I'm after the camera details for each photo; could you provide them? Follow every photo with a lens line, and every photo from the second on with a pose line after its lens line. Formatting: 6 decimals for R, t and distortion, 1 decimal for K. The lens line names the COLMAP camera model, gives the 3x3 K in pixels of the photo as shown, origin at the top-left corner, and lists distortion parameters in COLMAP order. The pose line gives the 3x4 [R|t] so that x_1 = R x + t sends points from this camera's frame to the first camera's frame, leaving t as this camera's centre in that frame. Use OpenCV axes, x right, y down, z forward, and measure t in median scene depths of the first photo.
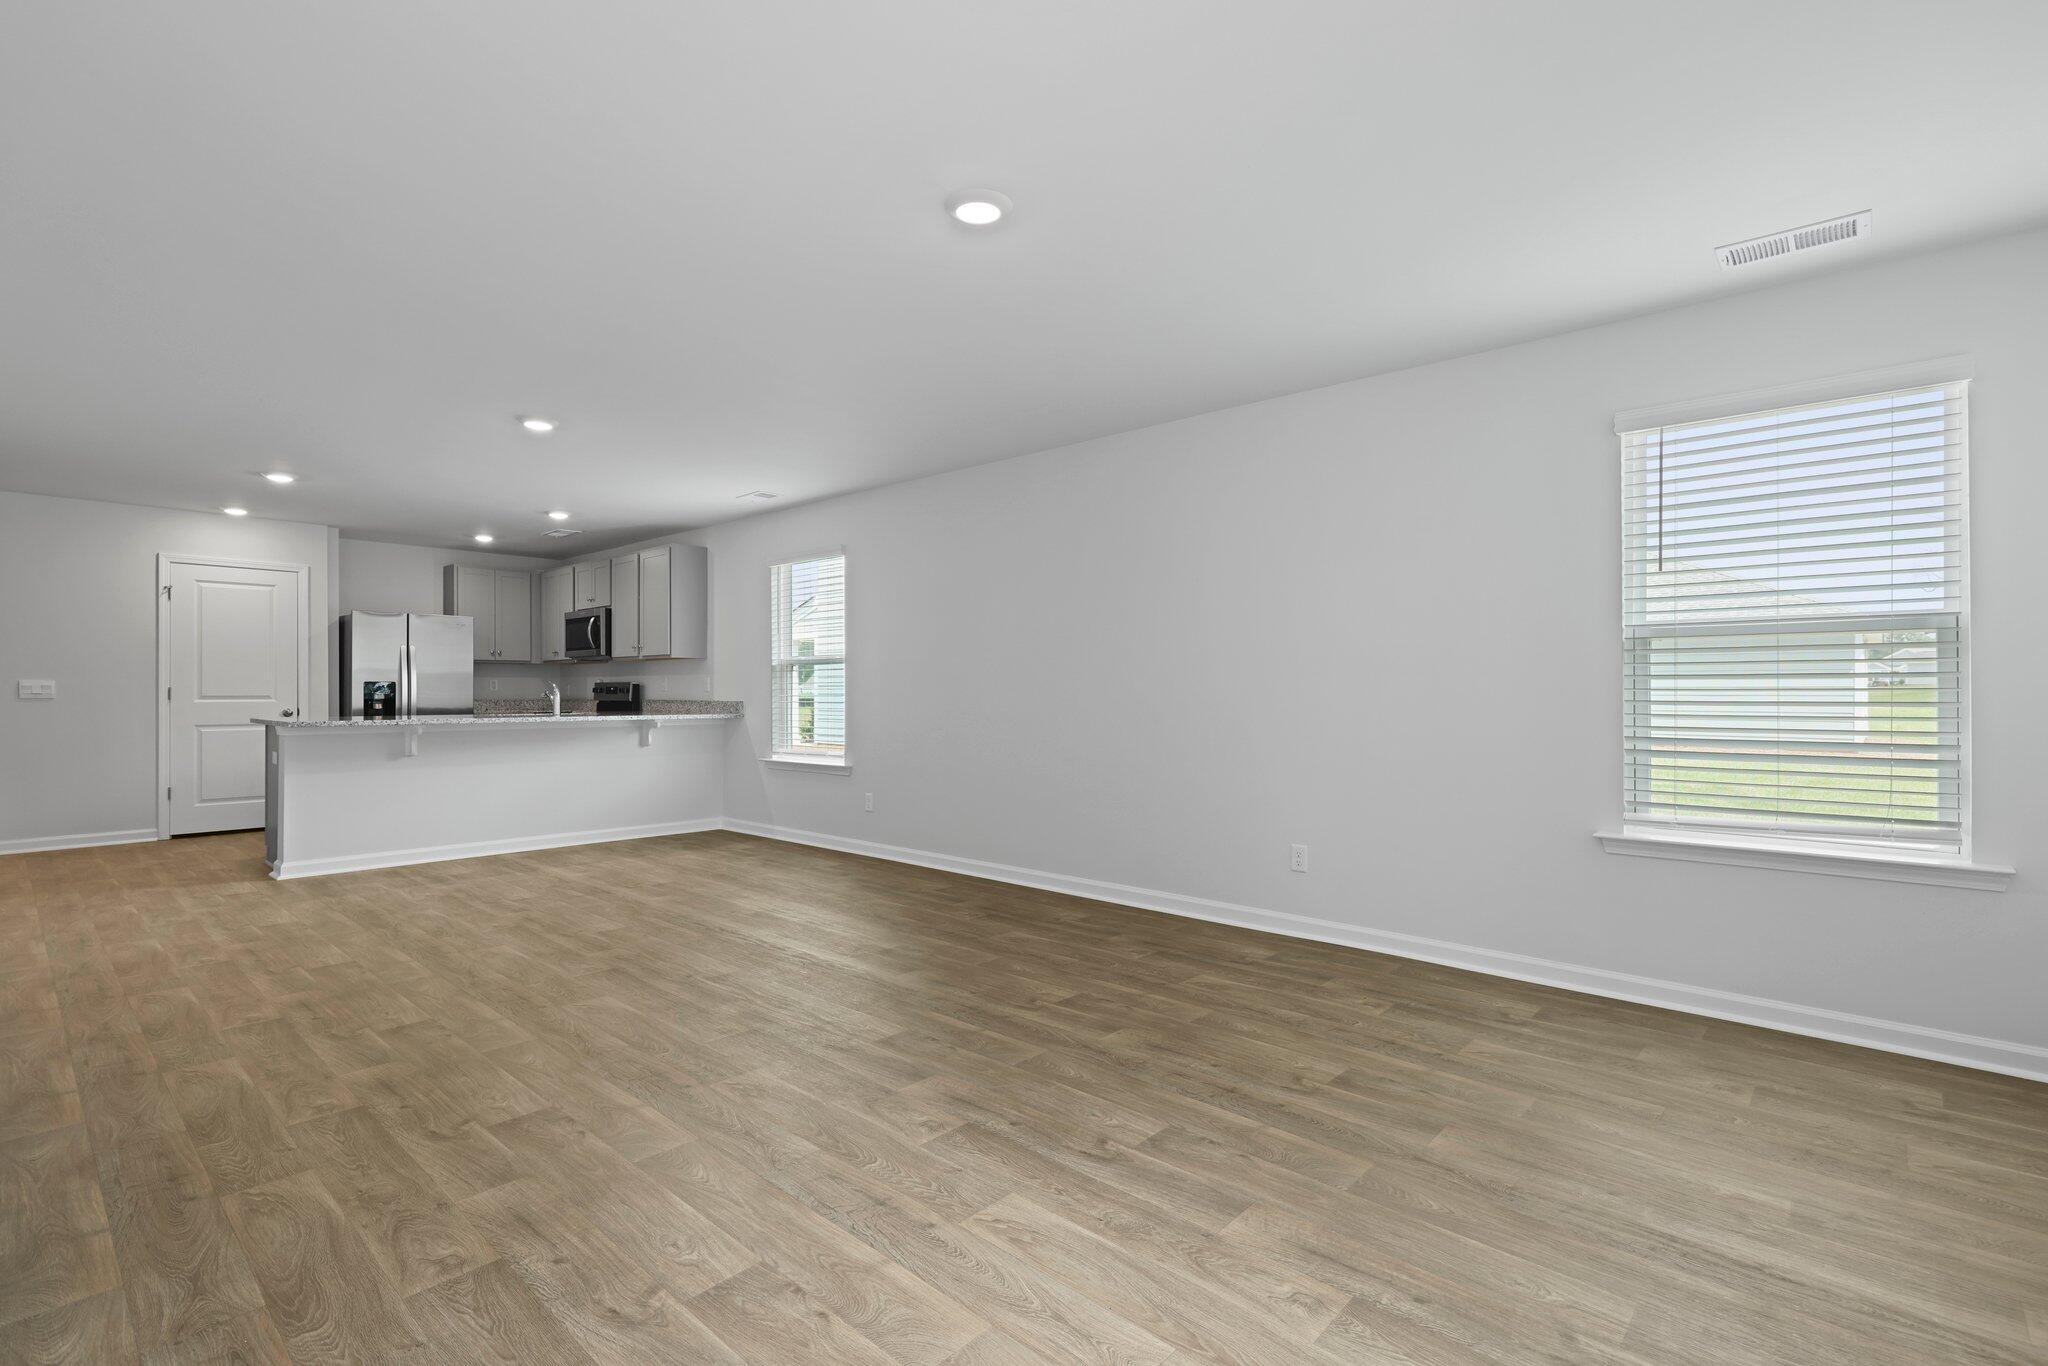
lens RADIAL K [[948.6, 0, 1040.4], [0, 948.6, 690.6], [0, 0, 1]] dist [-0.004145, -0.000816]
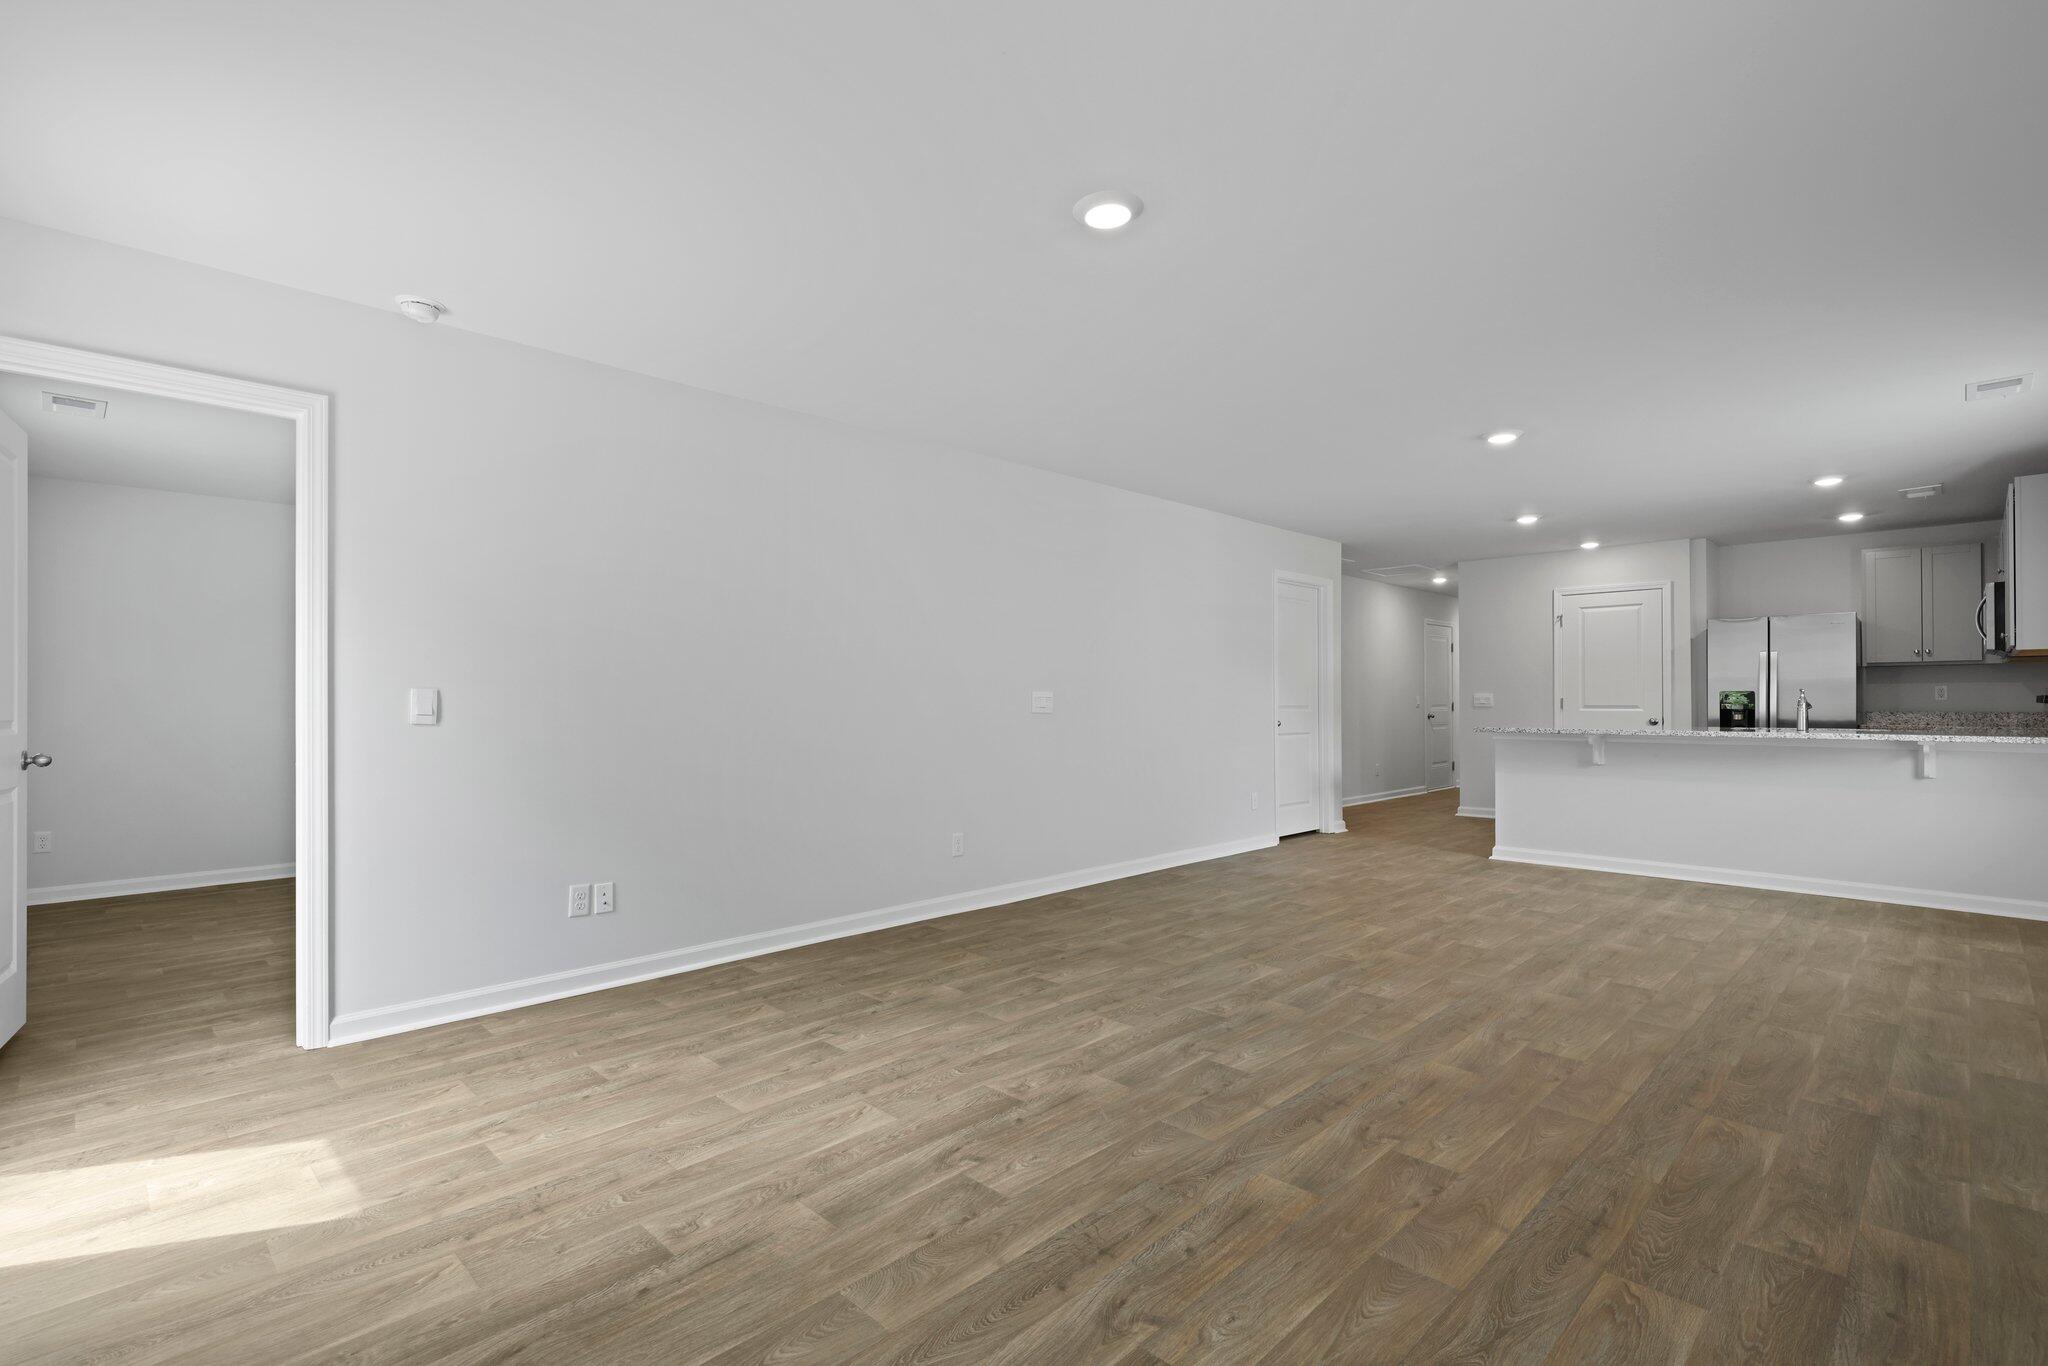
lens RADIAL K [[948.6, 0, 987.3], [0, 948.6, 704.9], [0, 0, 1]] dist [-0.004145, -0.000816]
pose [[-0.072184, 0.005125, -0.997378, 0.337656], [0.000540, 0.999987, 0.005099, -0.001039], [0.997391, -0.000170, -0.072186, 0.348323]]
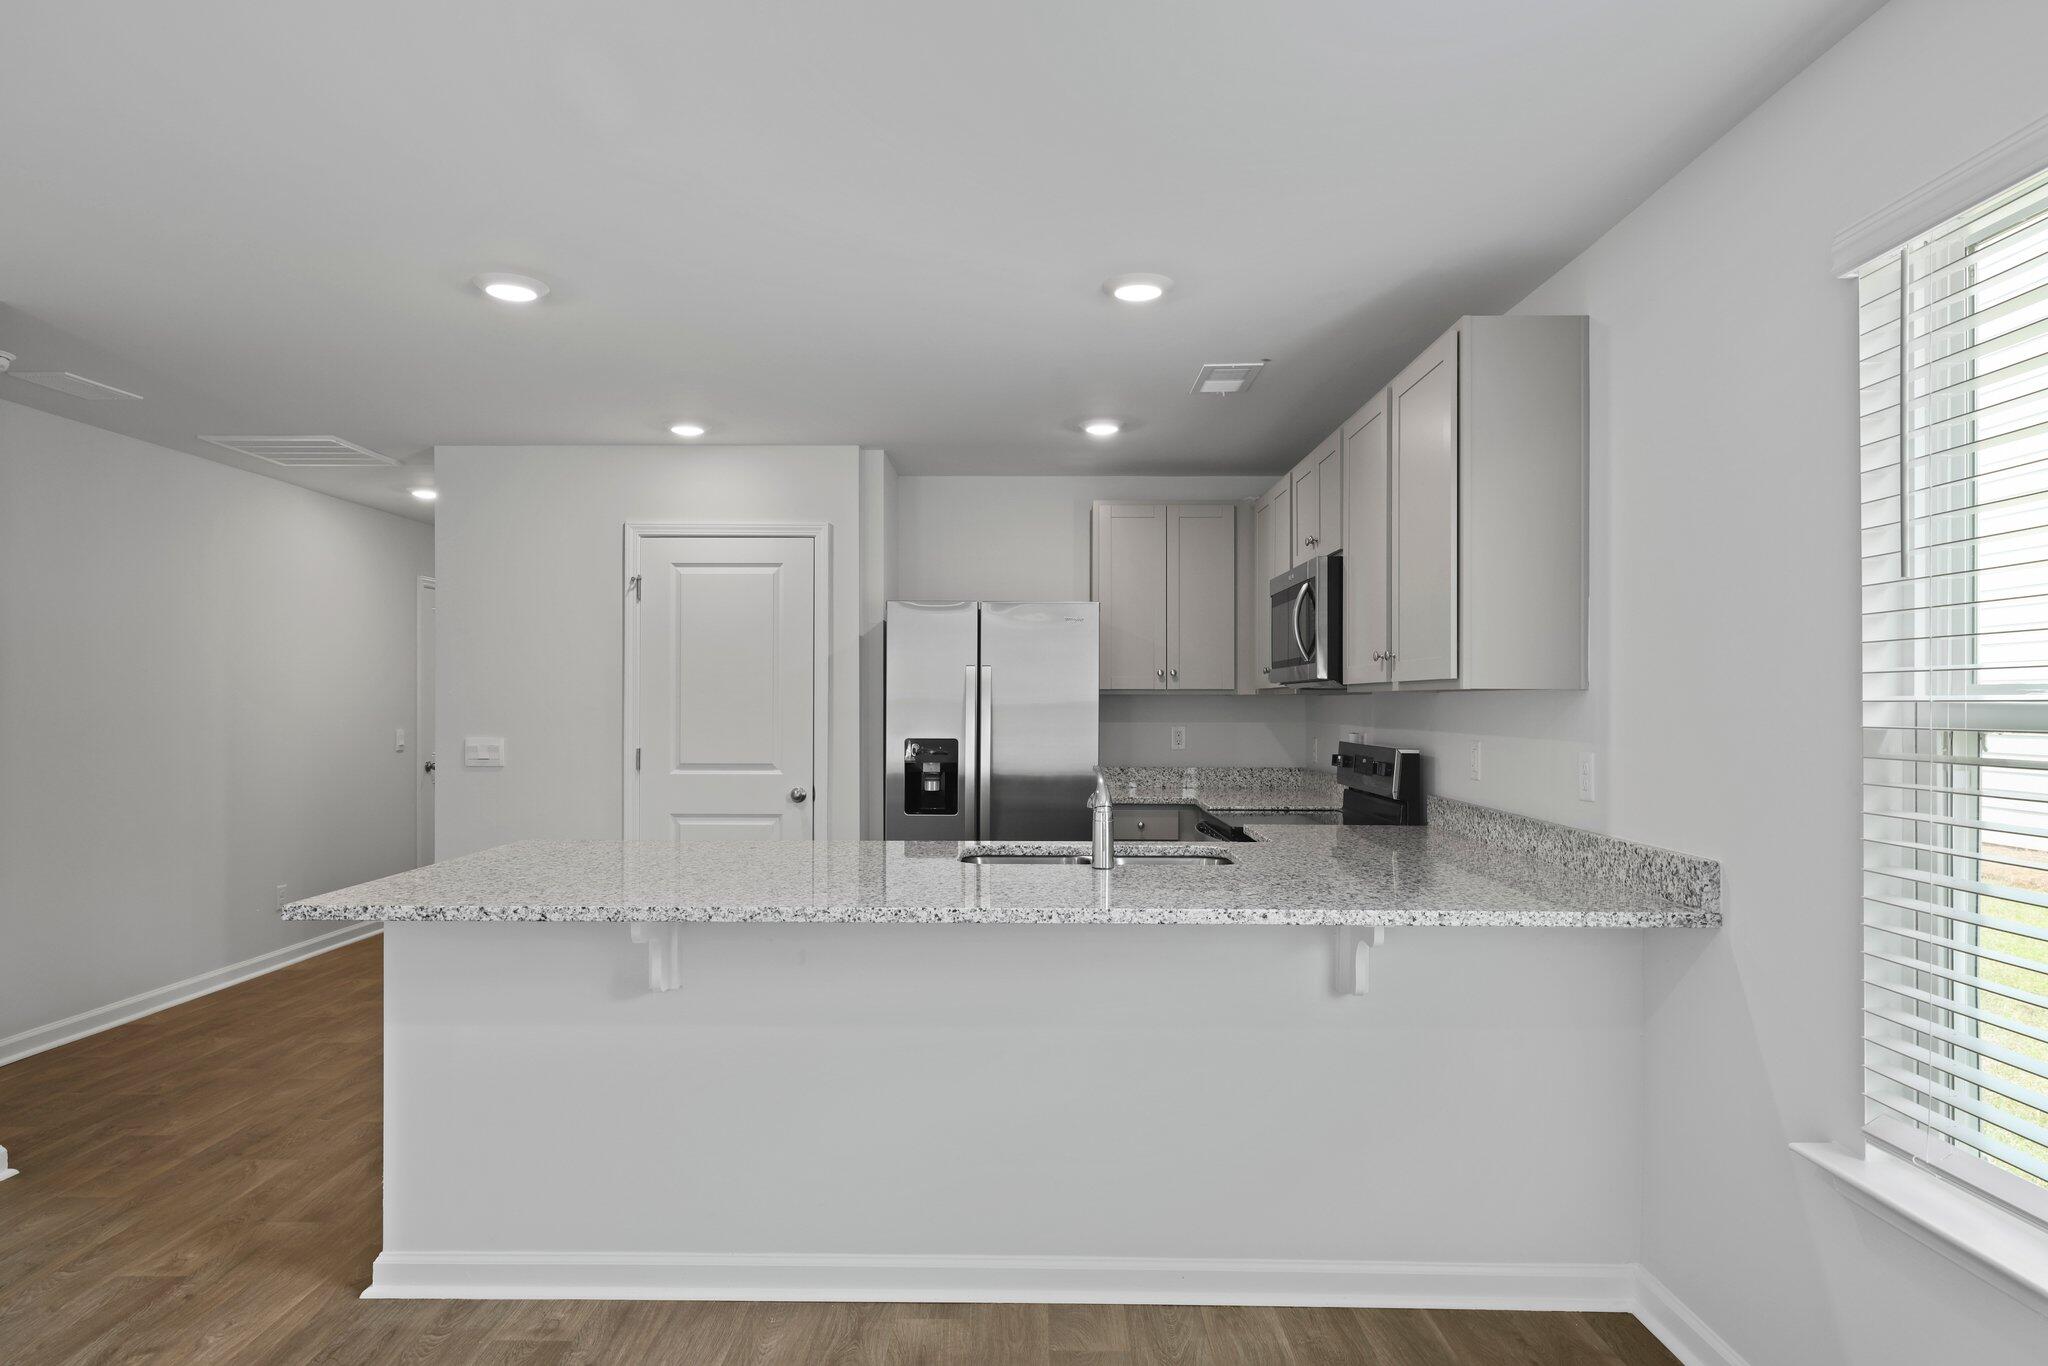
lens RADIAL K [[1174.4, 0, 1026.7], [0, 1174.4, 702.5], [0, 0, 1]] dist [-0.030744, 0.000141]
pose [[0.660269, 0.000762, -0.751029, -0.212456], [-0.001919, 0.999998, -0.000672, -0.031794], [0.751027, 0.001885, 0.660269, 0.687556]]
